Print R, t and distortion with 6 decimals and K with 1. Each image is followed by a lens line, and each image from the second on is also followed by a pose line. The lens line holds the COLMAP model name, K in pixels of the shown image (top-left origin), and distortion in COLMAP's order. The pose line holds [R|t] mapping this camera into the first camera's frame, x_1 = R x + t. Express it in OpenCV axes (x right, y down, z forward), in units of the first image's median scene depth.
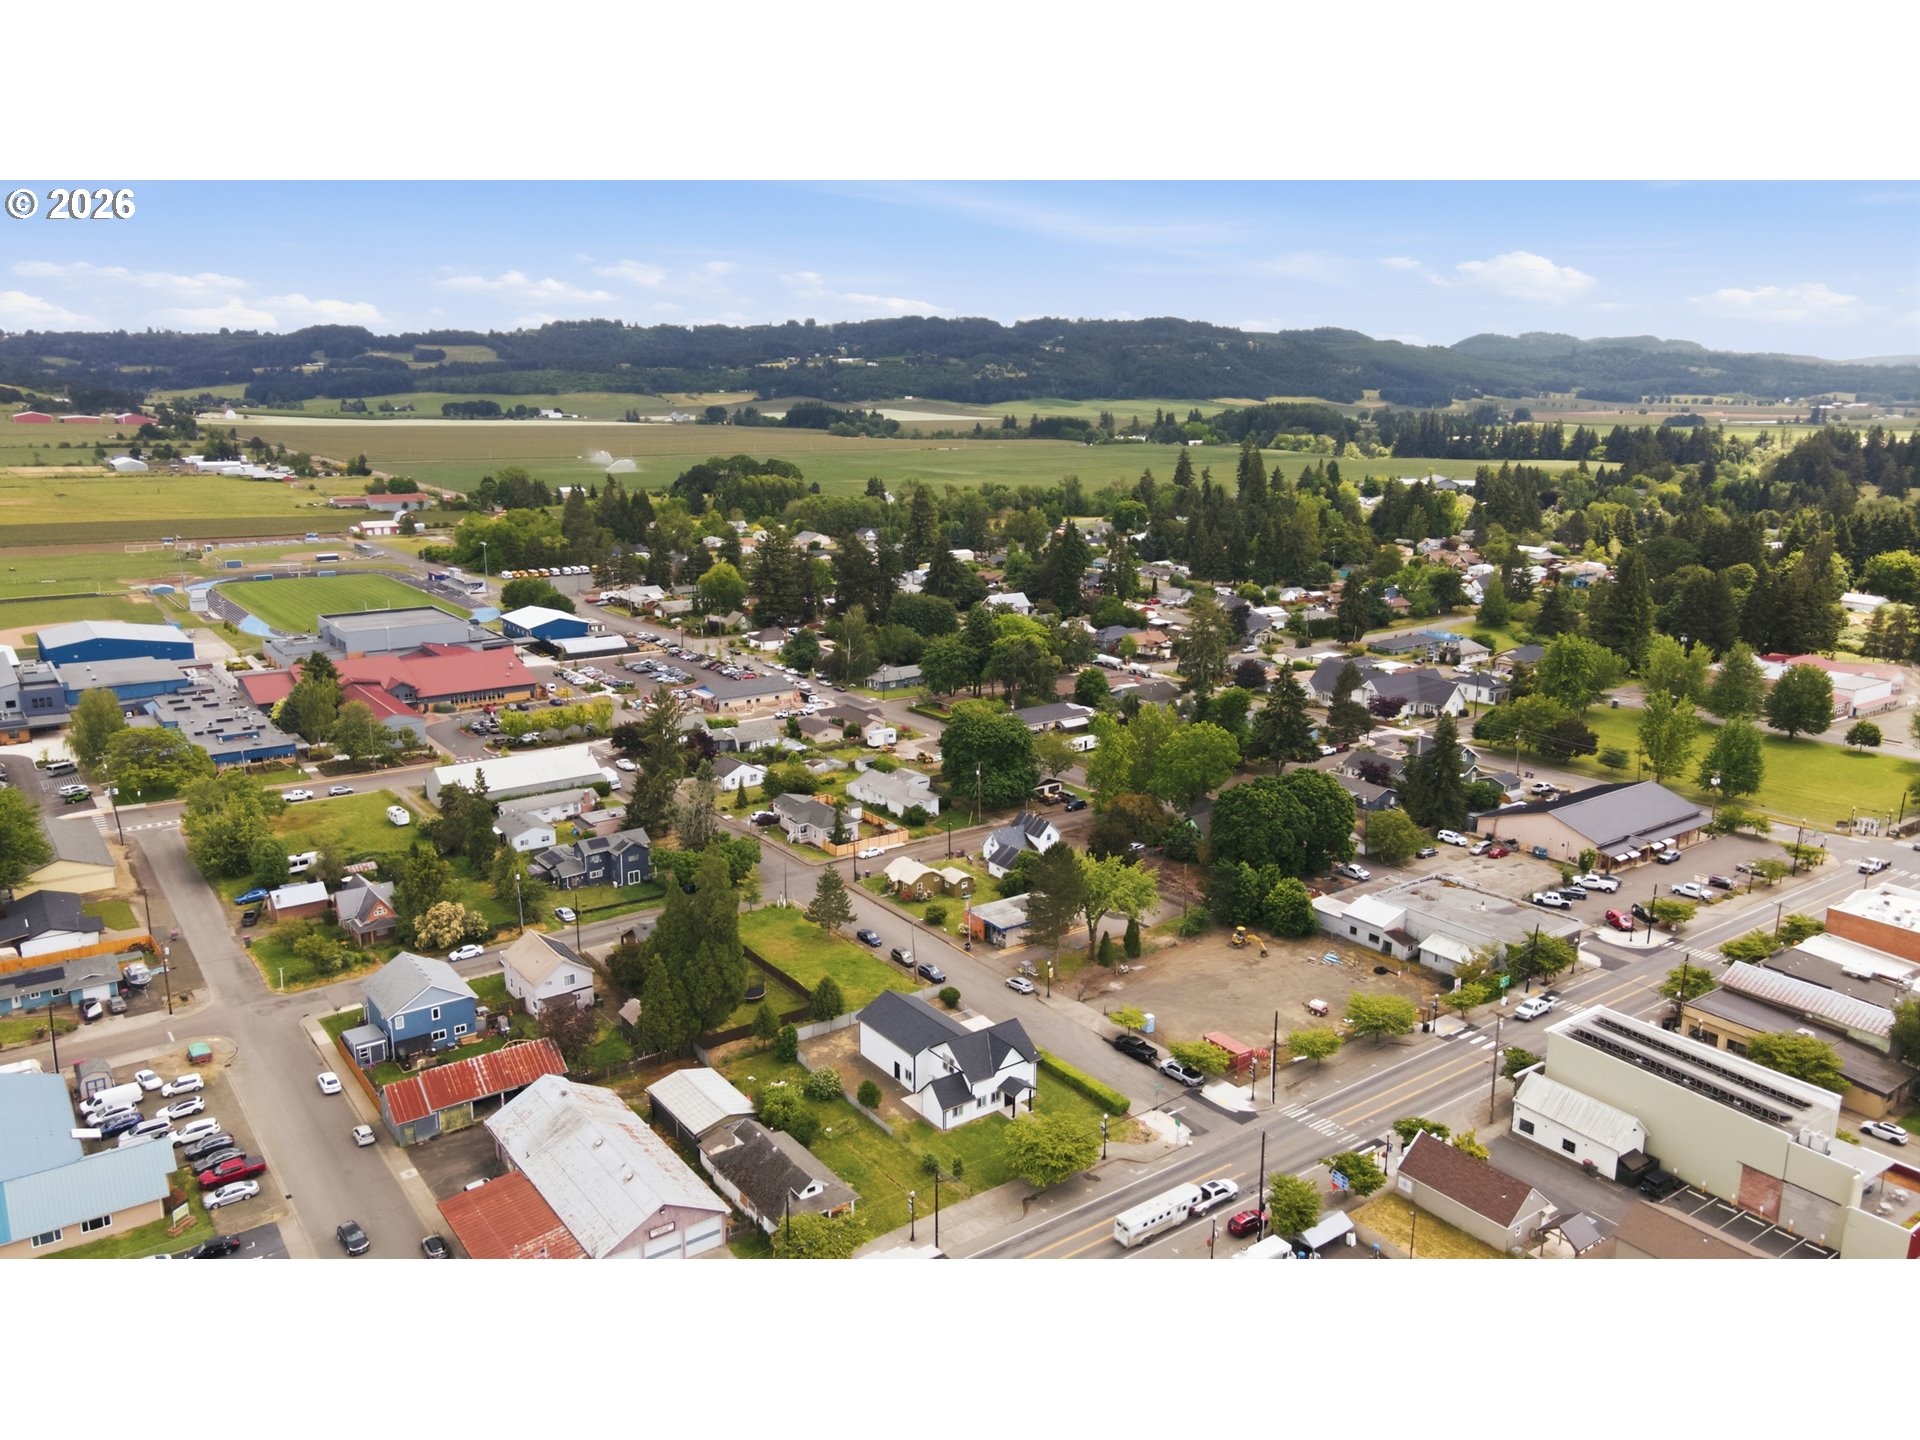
lens RADIAL K [[1406.2, 0, 953.4], [0, 1406.2, 711.4], [0, 0, 1]] dist [0.028880, 0.034411]
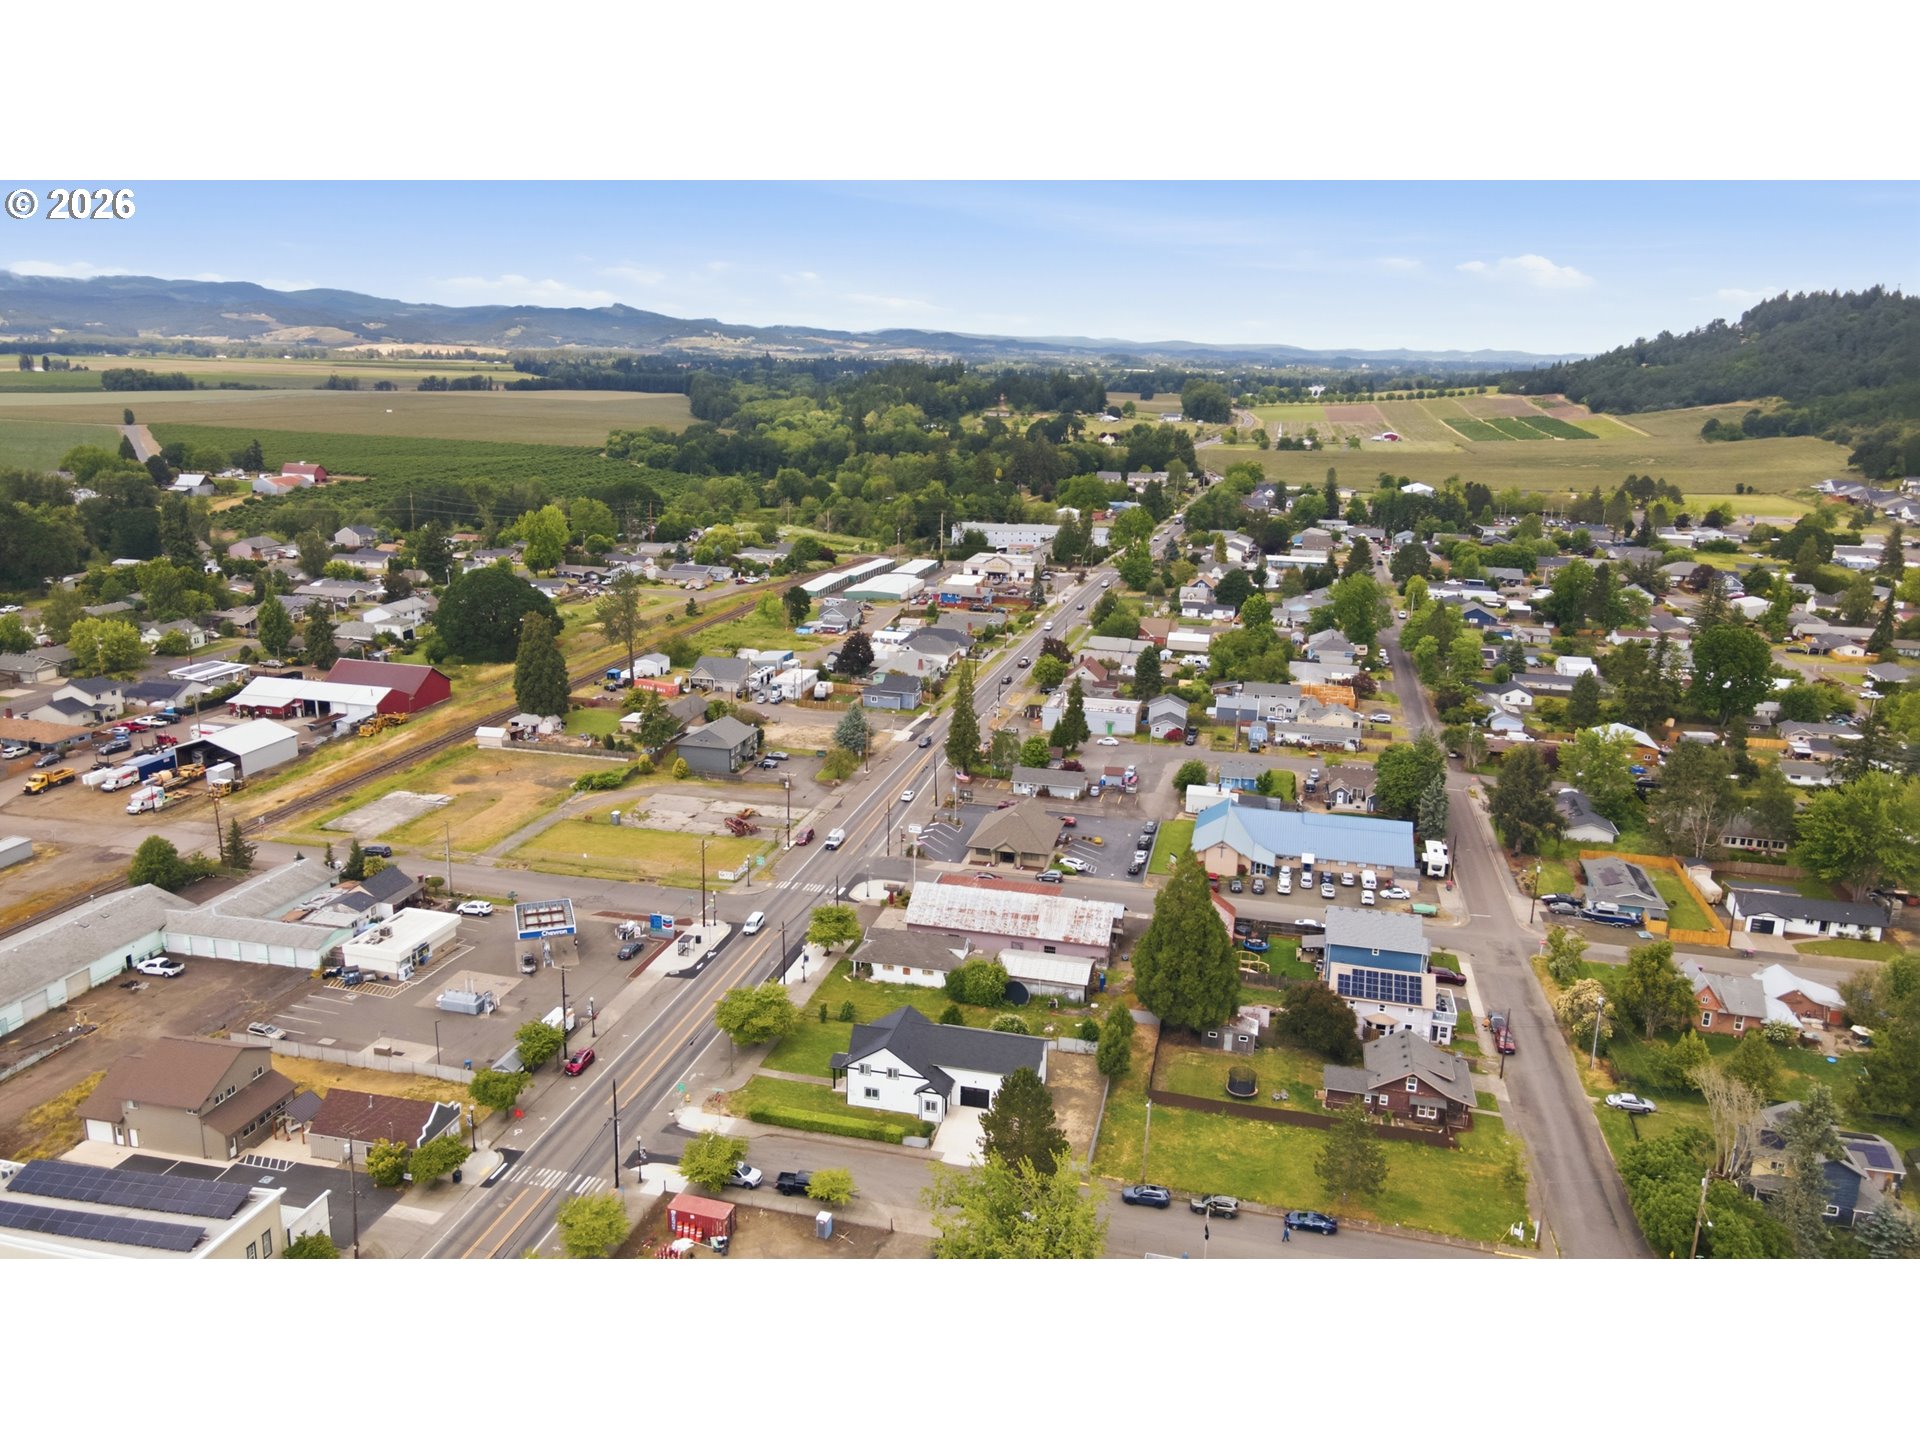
lens RADIAL K [[1406.2, 0, 953.4], [0, 1406.2, 711.4], [0, 0, 1]] dist [0.028880, 0.034411]
pose [[-0.764067, 0.141066, -0.629525, 0.082786], [-0.174466, 0.894260, 0.412141, -0.054294], [0.621098, 0.424735, -0.658664, 0.227778]]
